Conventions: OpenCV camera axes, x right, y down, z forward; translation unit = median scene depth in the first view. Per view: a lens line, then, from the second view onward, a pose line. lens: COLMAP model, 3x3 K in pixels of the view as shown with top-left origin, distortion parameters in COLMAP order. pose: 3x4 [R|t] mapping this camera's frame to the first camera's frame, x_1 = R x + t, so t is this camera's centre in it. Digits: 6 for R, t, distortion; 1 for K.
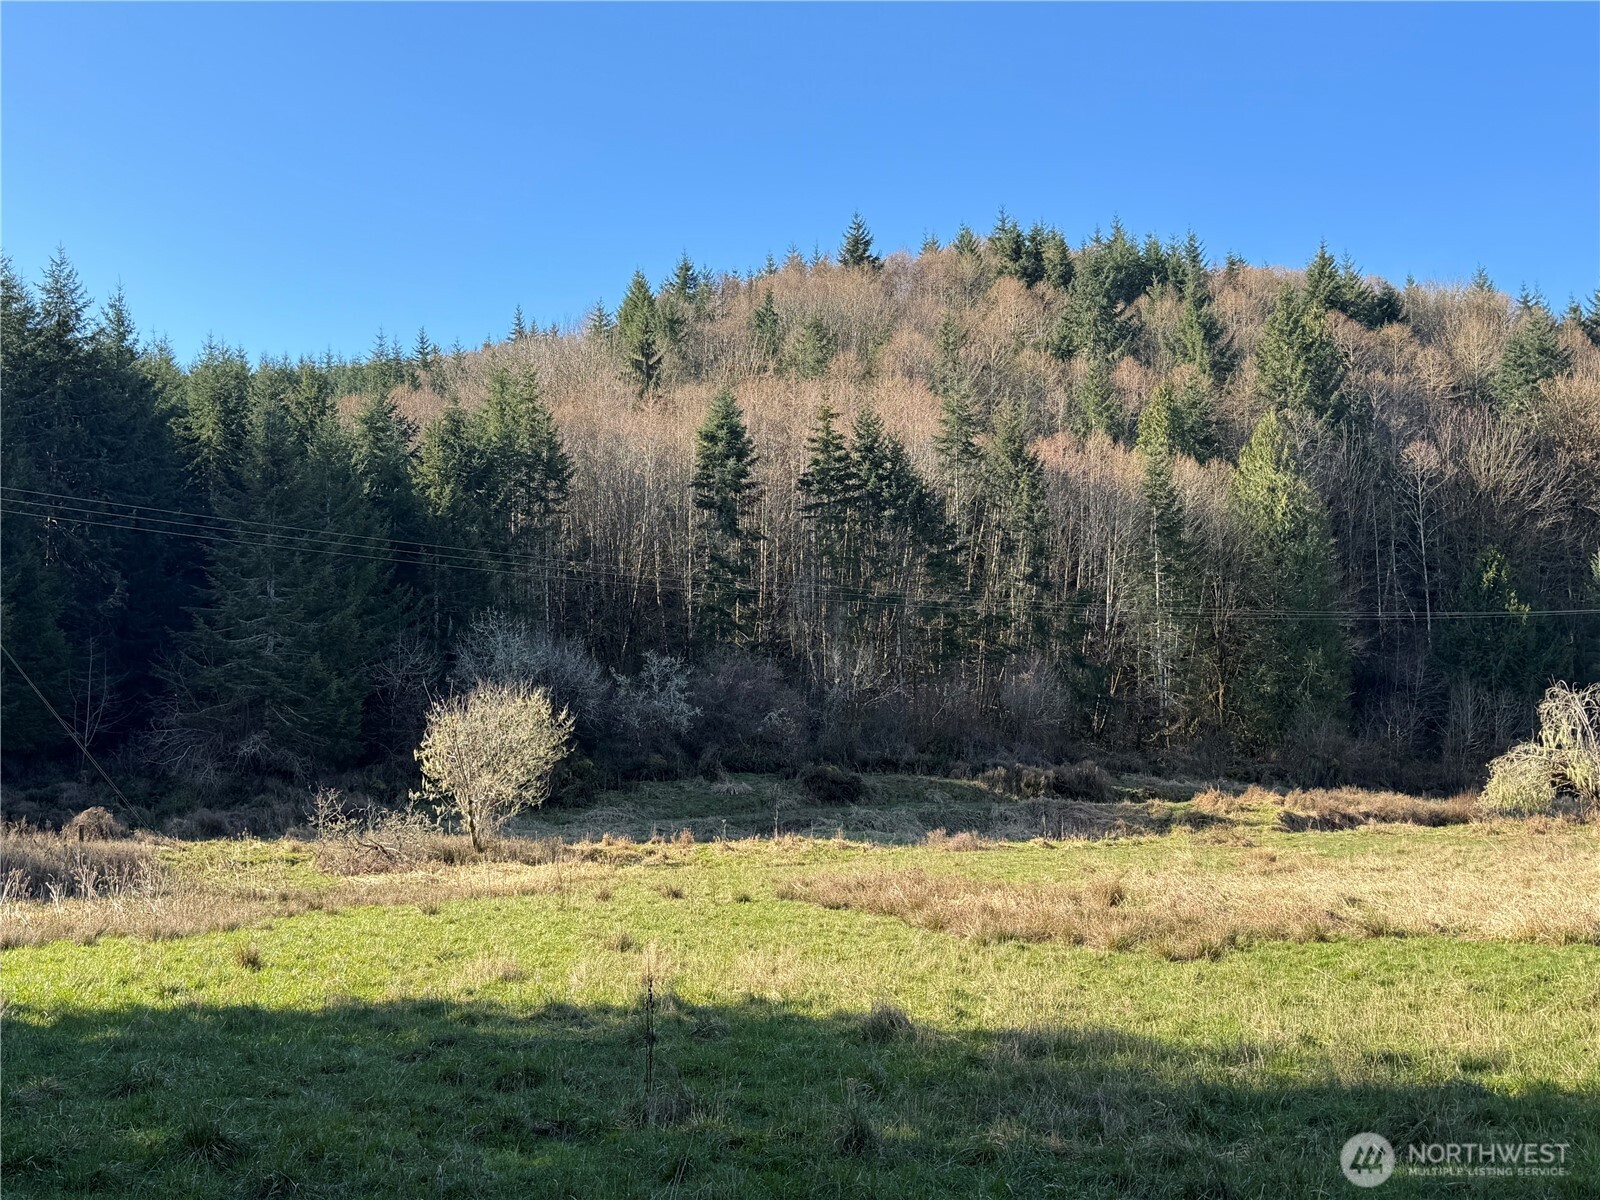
lens RADIAL K [[1673.1, 0, 796.5], [0, 1673.1, 600.4], [0, 0, 1]] dist [0.094485, 0.000000]
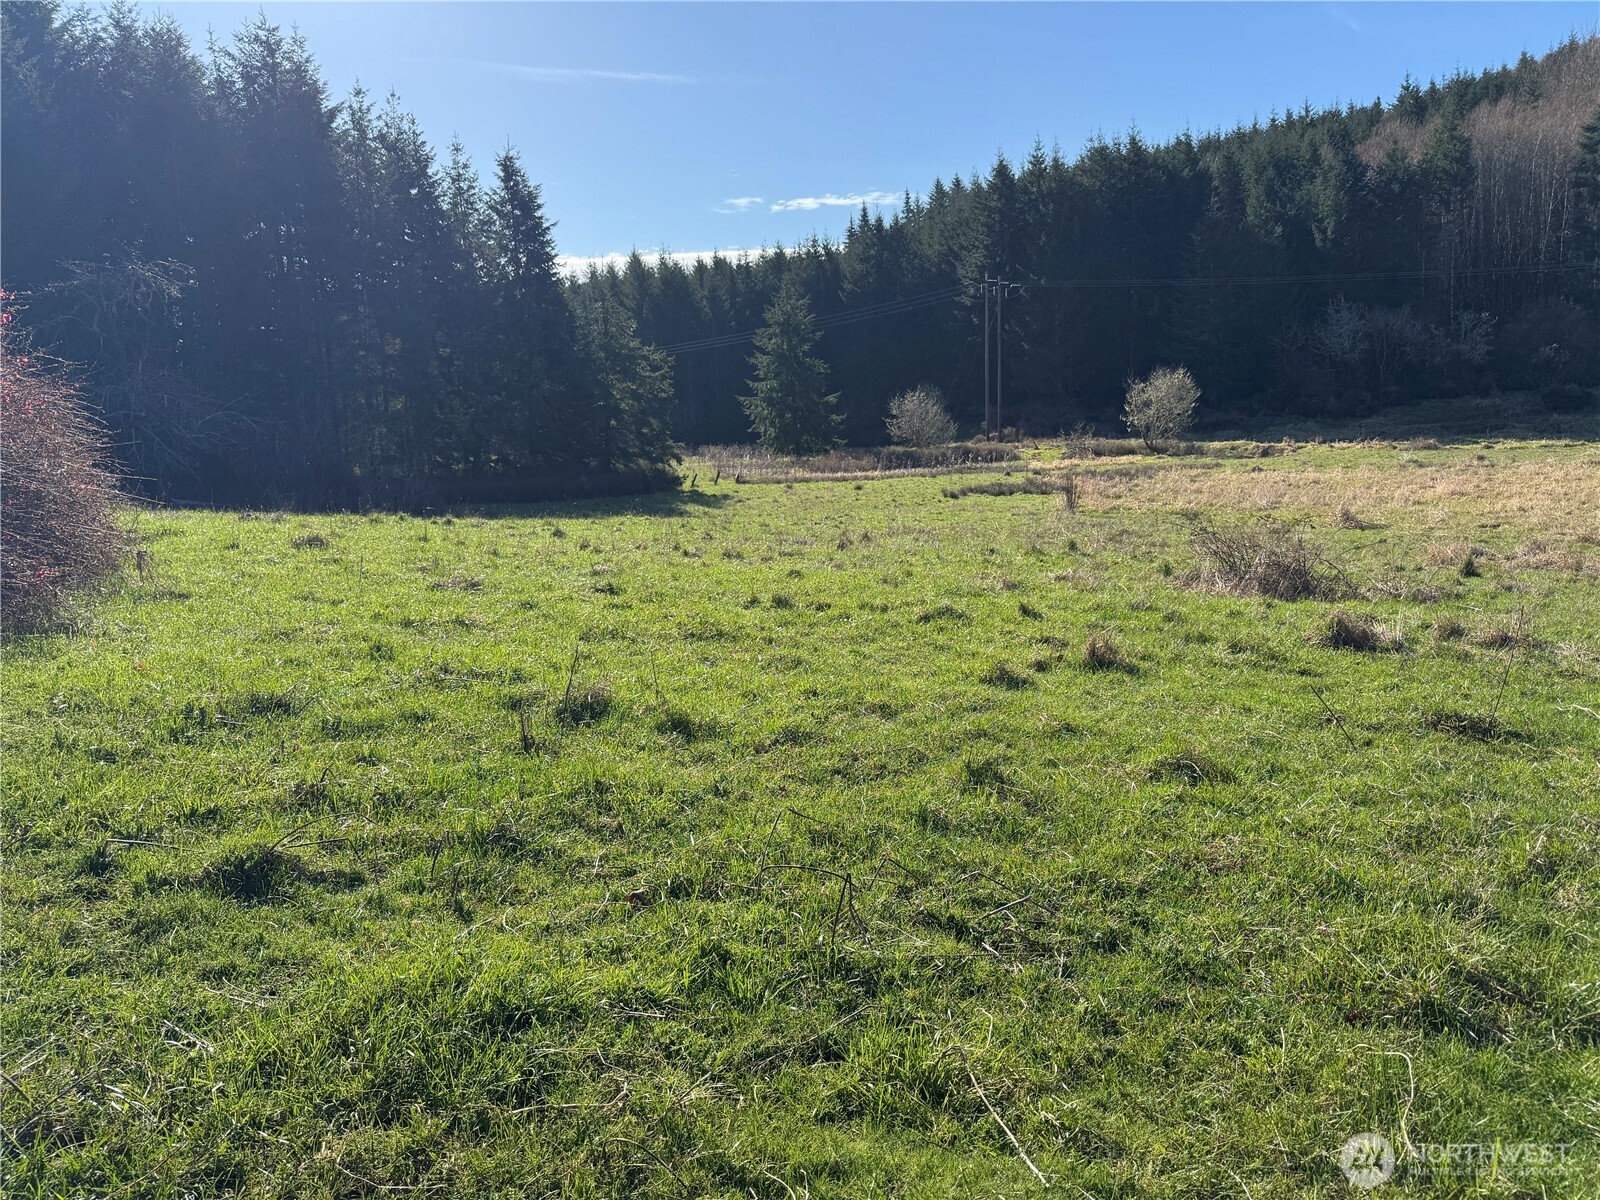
lens RADIAL K [[1120.4, 0, 805.8], [0, 1120.4, 609.8], [0, 0, 1]] dist [0.040280, -0.056055]
pose [[0.583538, 0.125146, -0.802385, 0.418888], [0.128659, 0.961329, 0.243504, -0.033953], [0.801829, -0.245327, 0.544871, -0.096857]]
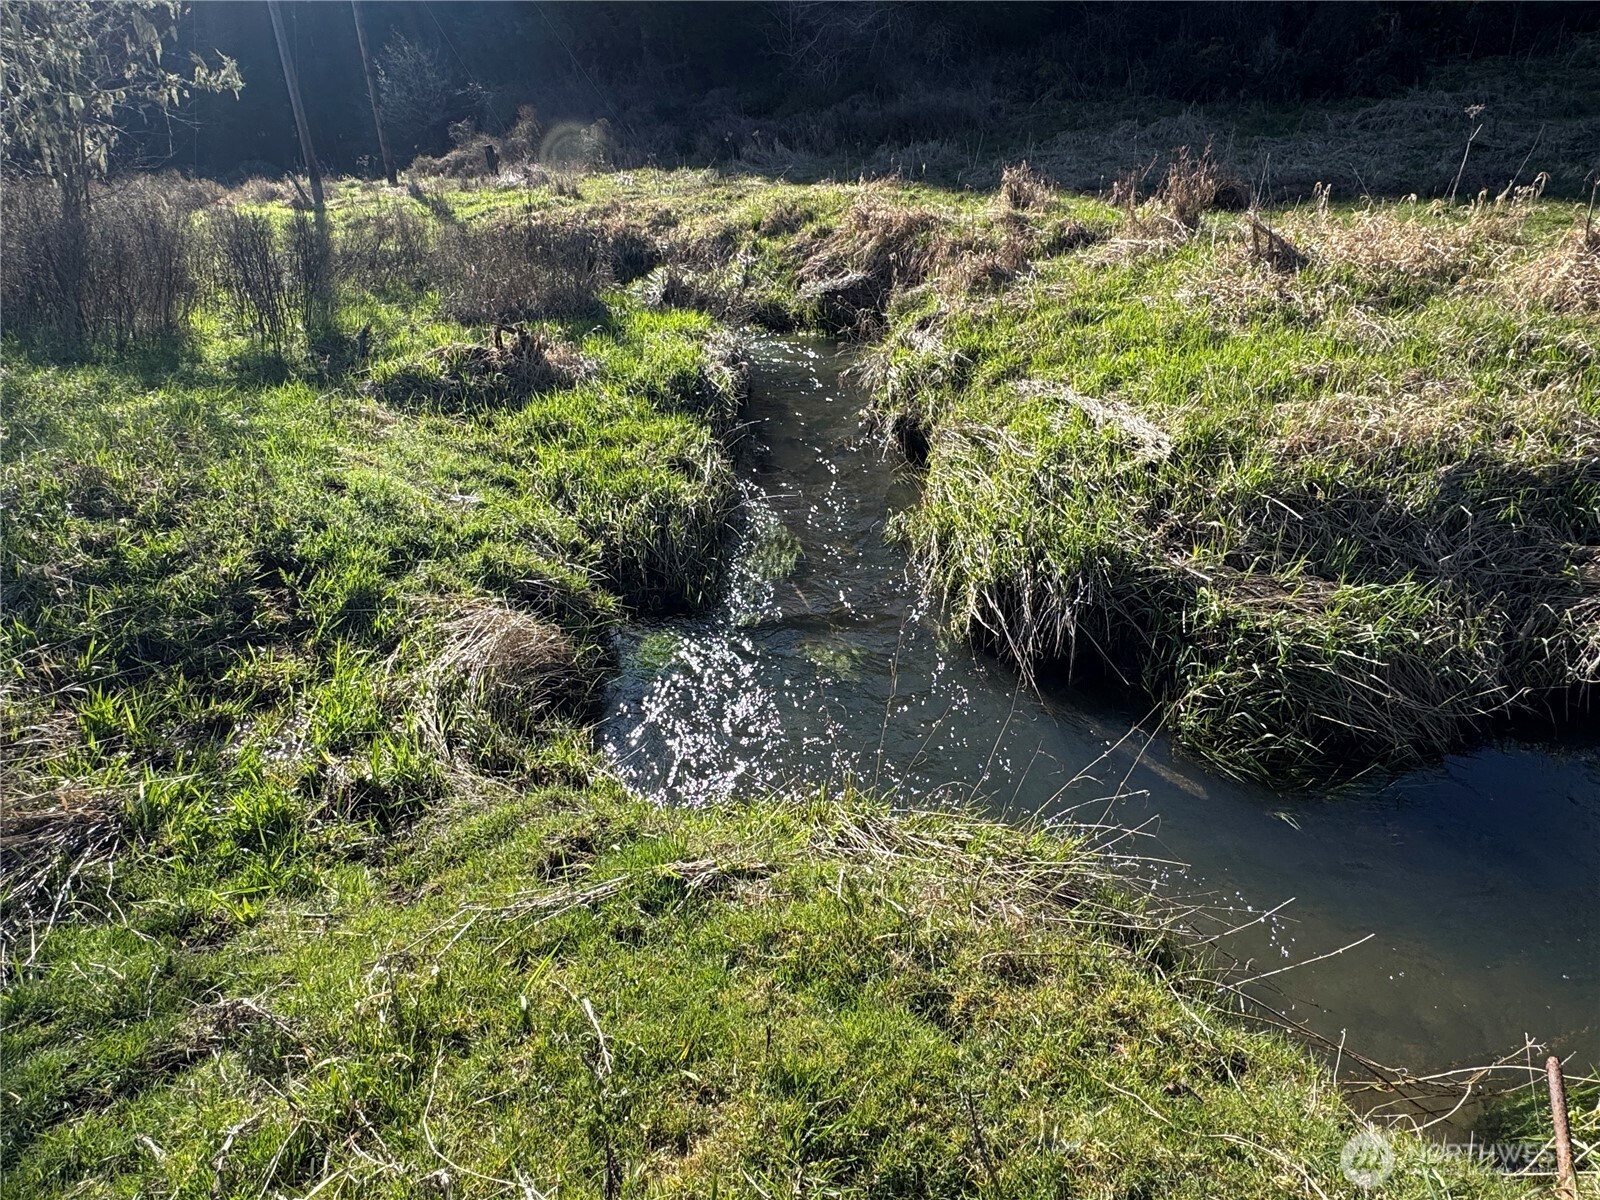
lens RADIAL K [[926.4, 0, 801.9], [0, 926.4, 604.6], [0, 0, 1]] dist [-0.004410, 0.002792]
pose [[0.607245, 0.342810, -0.716753, 0.014276], [0.120804, 0.851800, 0.509748, 0.080668], [0.785277, -0.396128, 0.475839, 0.598587]]
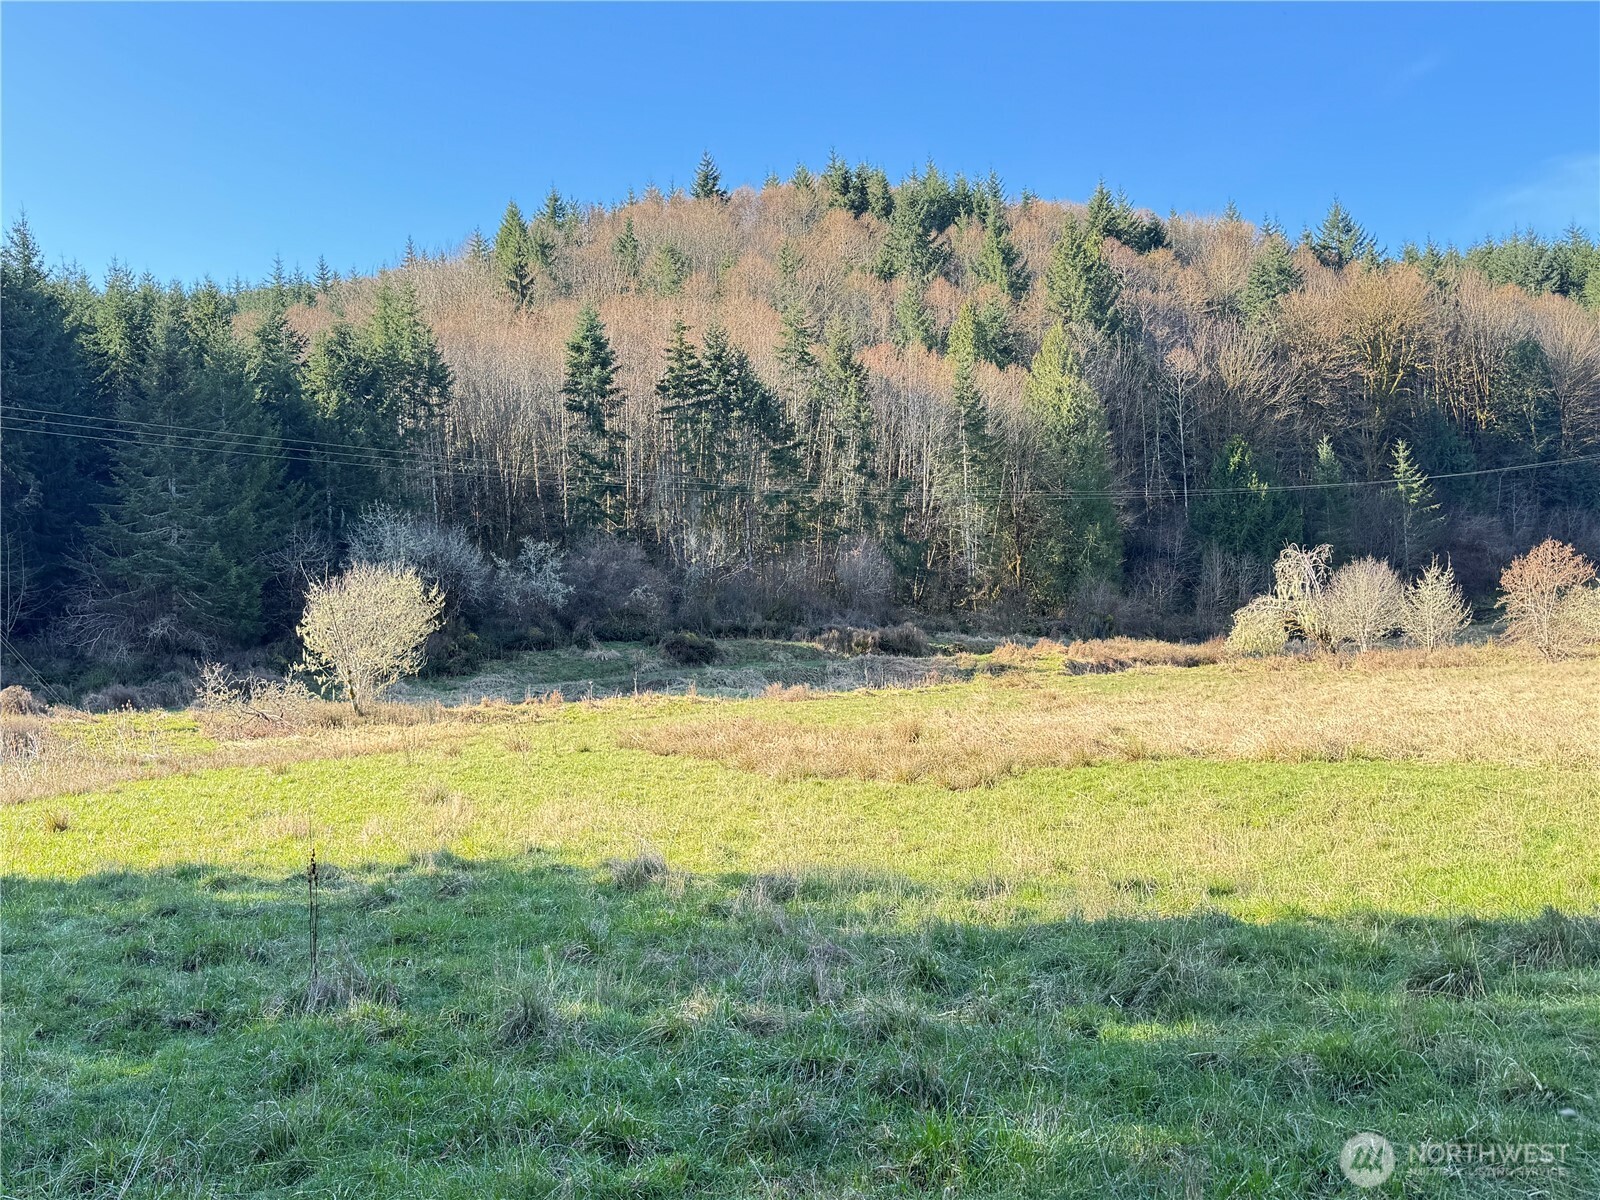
lens RADIAL K [[1403.5, 0, 809.4], [0, 1403.5, 609.6], [0, 0, 1]] dist [0.136307, -0.267472]
pose [[0.995055, -0.026050, 0.095851, 0.010394], [0.018288, 0.996547, 0.080993, 0.005061], [-0.097630, -0.078839, 0.992095, 0.026950]]
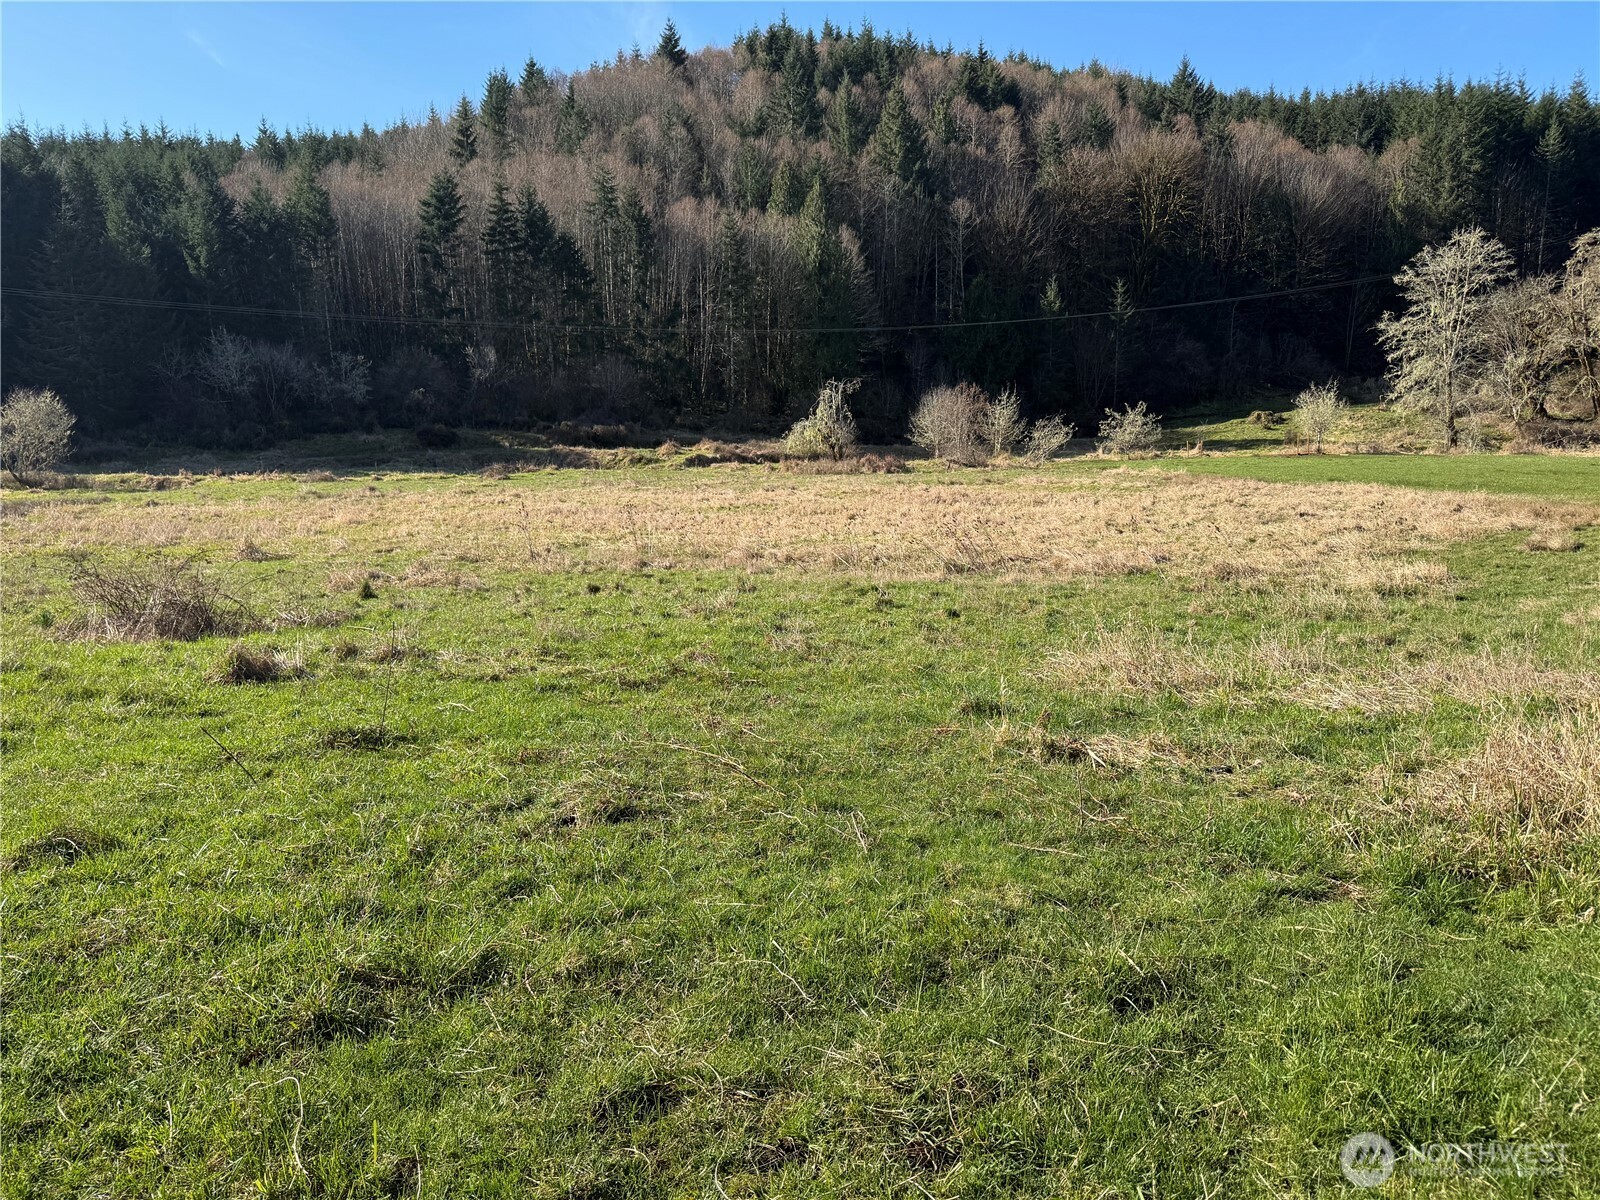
lens RADIAL K [[1120.4, 0, 806.1], [0, 1120.4, 609.7], [0, 0, 1]] dist [0.040280, -0.056055]
pose [[0.998715, 0.011850, -0.049275, 0.421460], [0.002374, 0.960272, 0.279054, -0.033746], [0.050625, -0.278813, 0.959010, -0.095177]]
